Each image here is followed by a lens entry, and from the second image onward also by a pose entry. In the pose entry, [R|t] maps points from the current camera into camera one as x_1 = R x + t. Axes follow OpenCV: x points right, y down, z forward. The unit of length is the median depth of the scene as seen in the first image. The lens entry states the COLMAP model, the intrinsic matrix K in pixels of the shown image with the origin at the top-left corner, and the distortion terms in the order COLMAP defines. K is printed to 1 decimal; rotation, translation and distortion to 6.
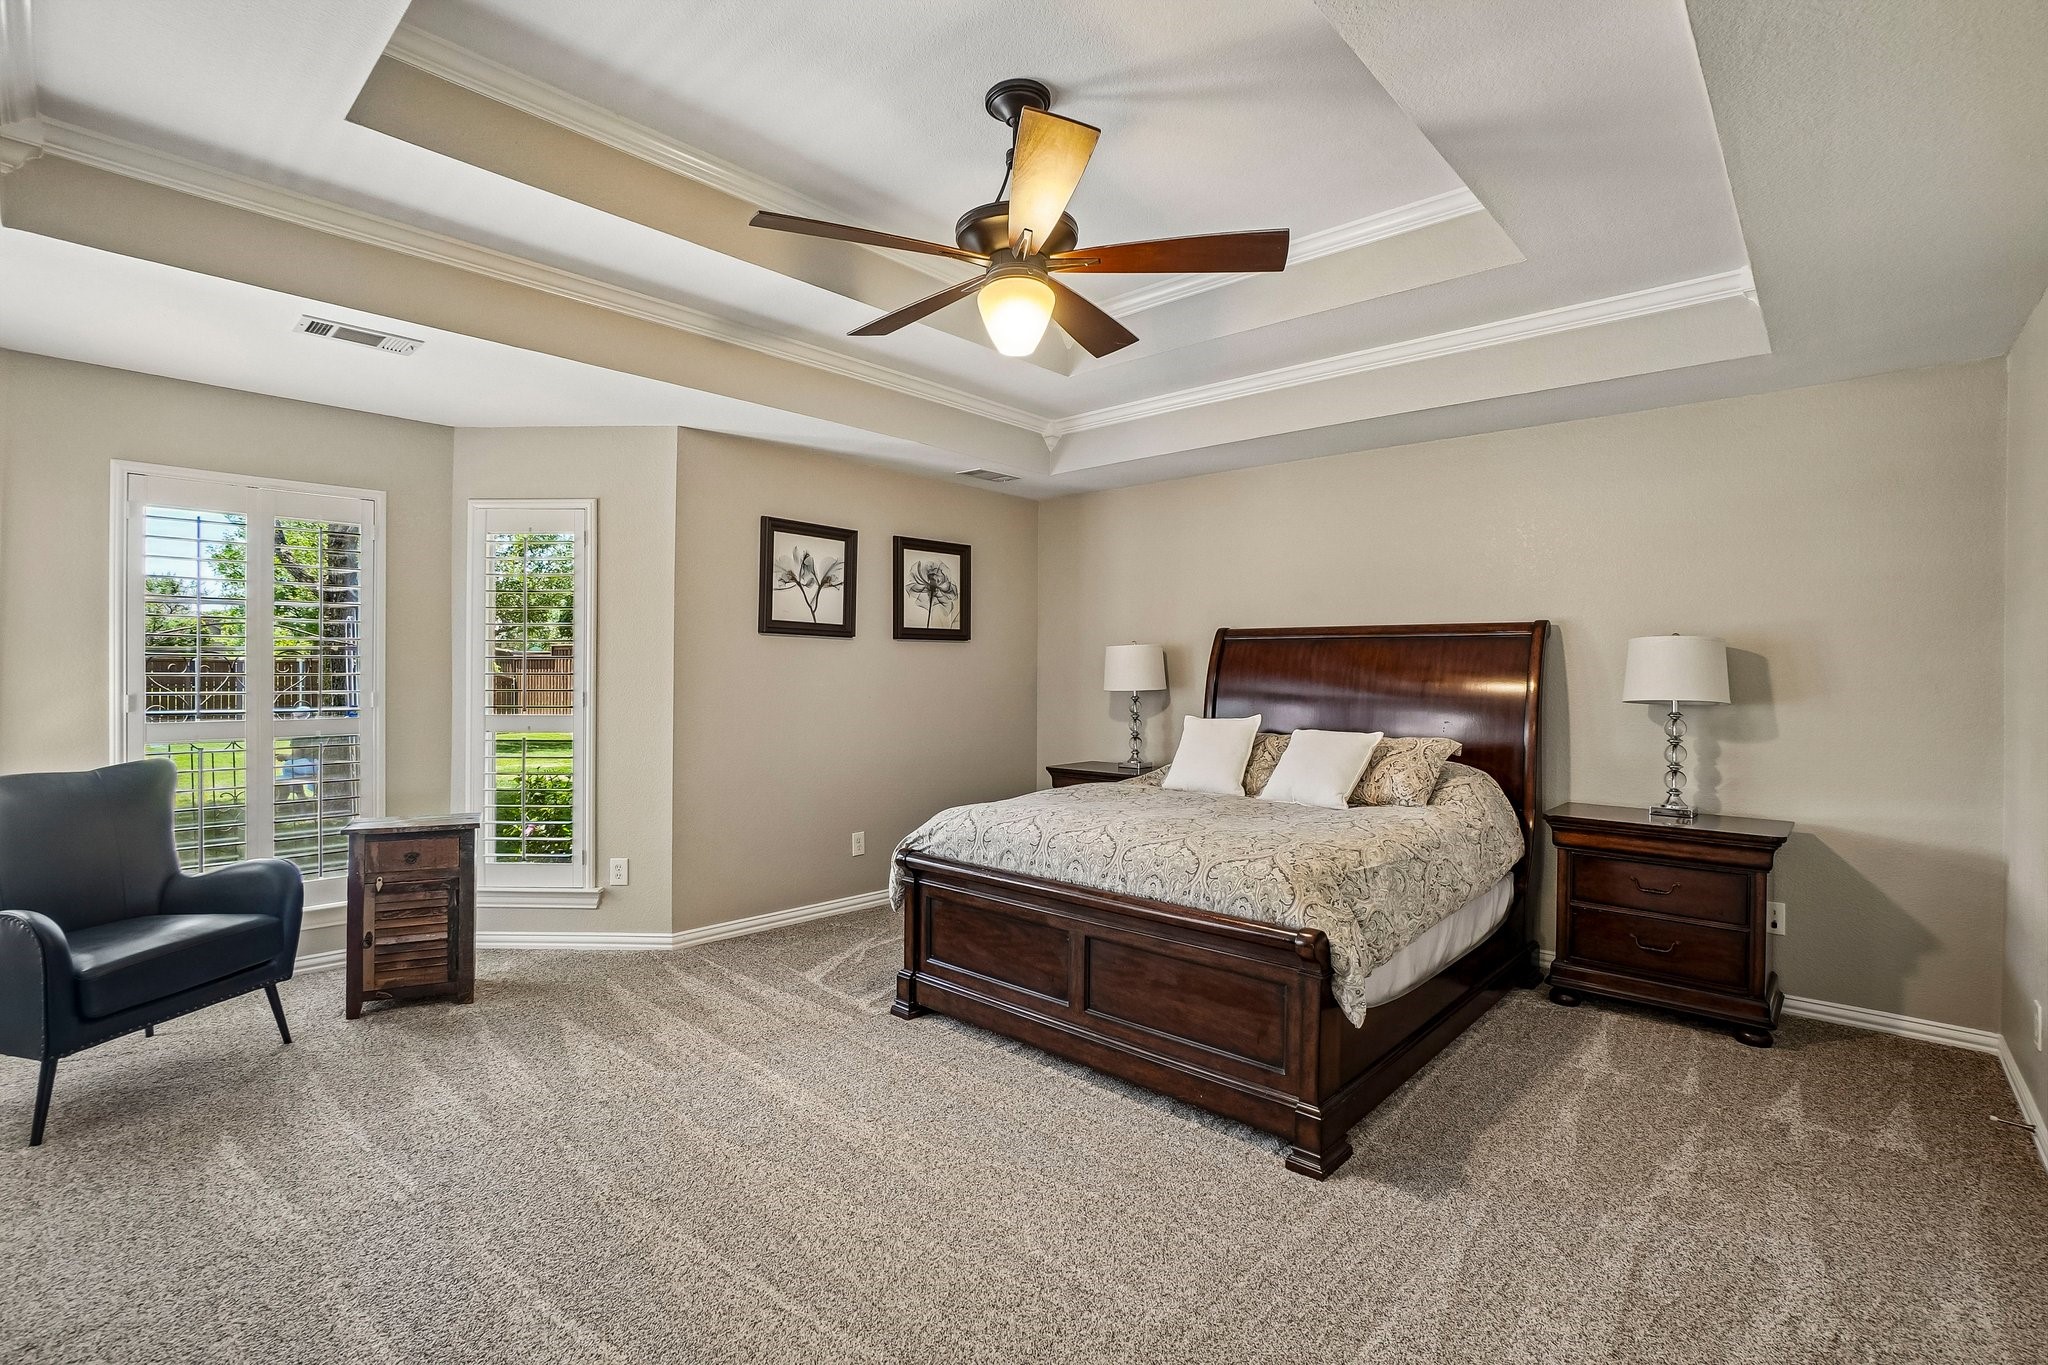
lens RADIAL K [[899.6, 0, 1011.1], [0, 899.6, 668.9], [0, 0, 1]] dist [-0.061536, 0.023055]
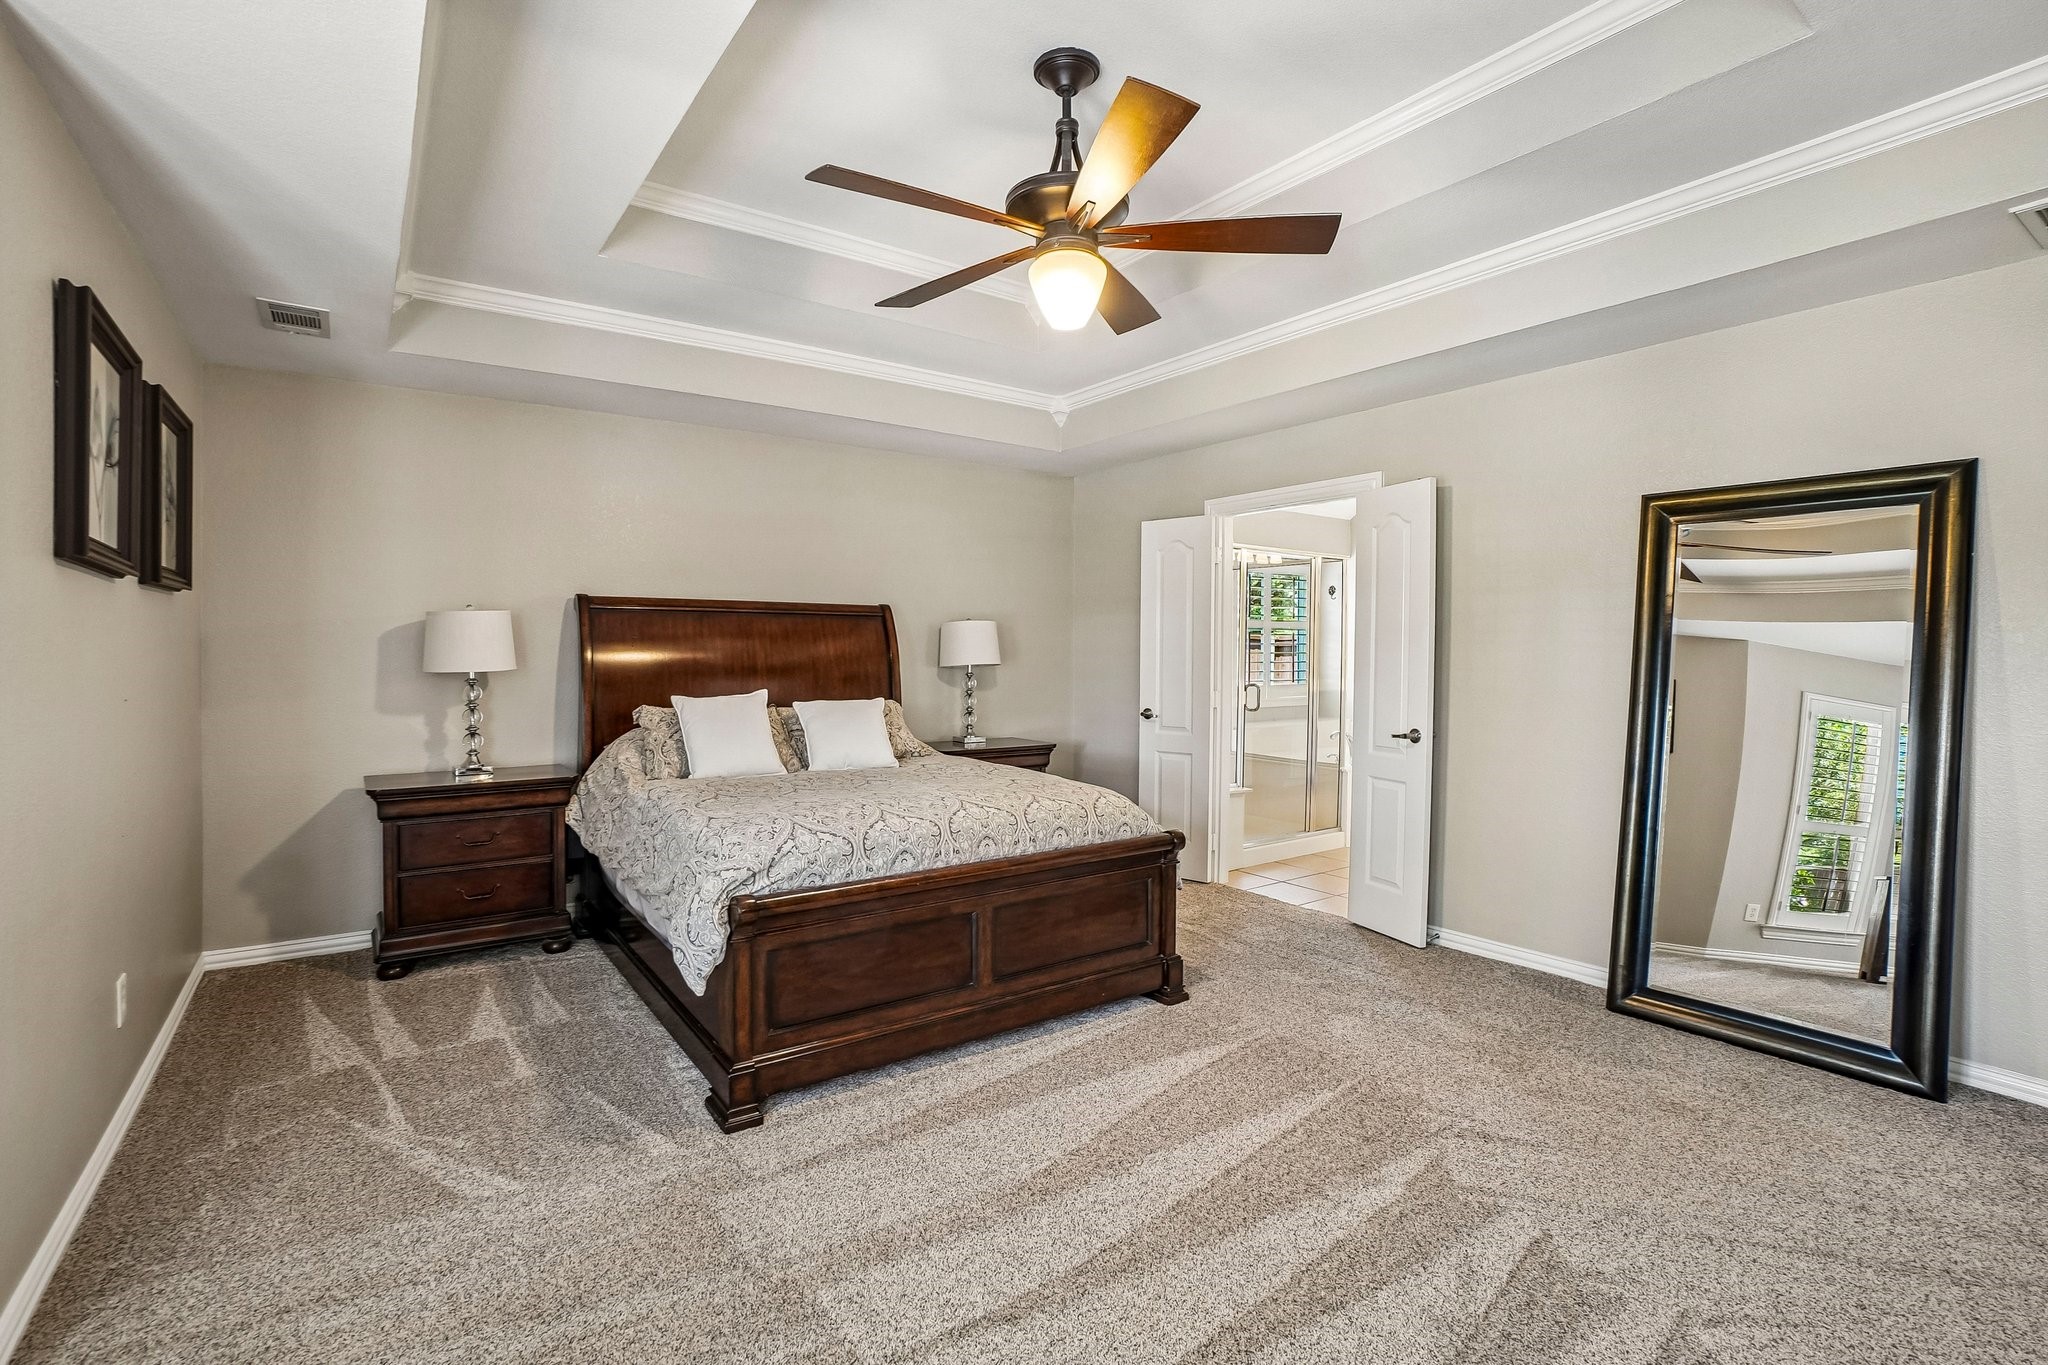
lens RADIAL K [[899.6, 0, 1011.1], [0, 899.6, 668.9], [0, 0, 1]] dist [-0.061536, 0.023055]
pose [[0.245760, -0.031692, 0.968813, -0.860825], [-0.005156, 0.999409, 0.034001, -0.010498], [-0.969317, -0.013351, 0.245451, 0.700147]]
